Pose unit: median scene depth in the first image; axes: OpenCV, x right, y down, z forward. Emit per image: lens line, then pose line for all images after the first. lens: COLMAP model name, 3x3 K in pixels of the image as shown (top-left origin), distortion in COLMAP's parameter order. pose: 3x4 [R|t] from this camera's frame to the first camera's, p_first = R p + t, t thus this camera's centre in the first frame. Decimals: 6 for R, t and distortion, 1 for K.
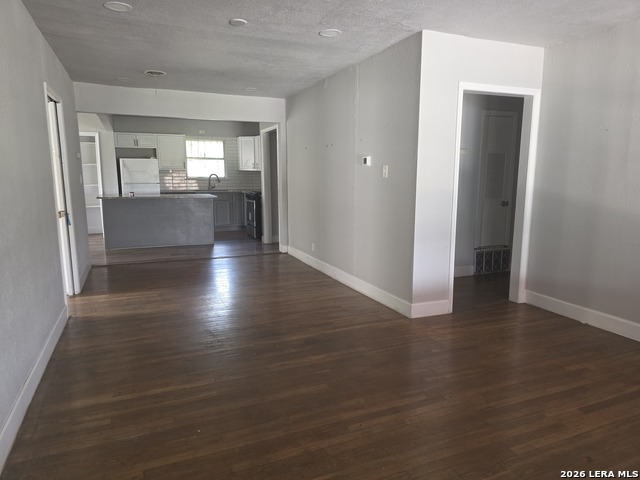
lens RADIAL K [[435.4, 0, 321.5], [0, 435.4, 239.9], [0, 0, 1]] dist [0.033903, 0.000355]
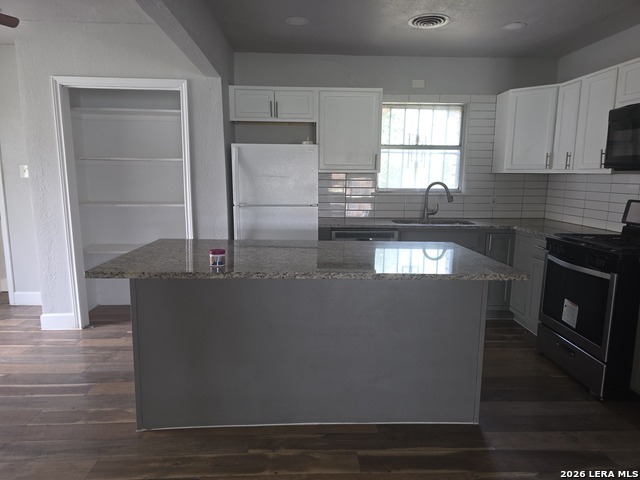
lens RADIAL K [[435.4, 0, 319.7], [0, 435.4, 241.8], [0, 0, 1]] dist [0.033903, 0.000355]
pose [[0.934596, 0.057543, -0.351027, -0.211306], [-0.059709, 0.998205, 0.004659, -0.091507], [0.350665, 0.016605, 0.936354, 0.583970]]
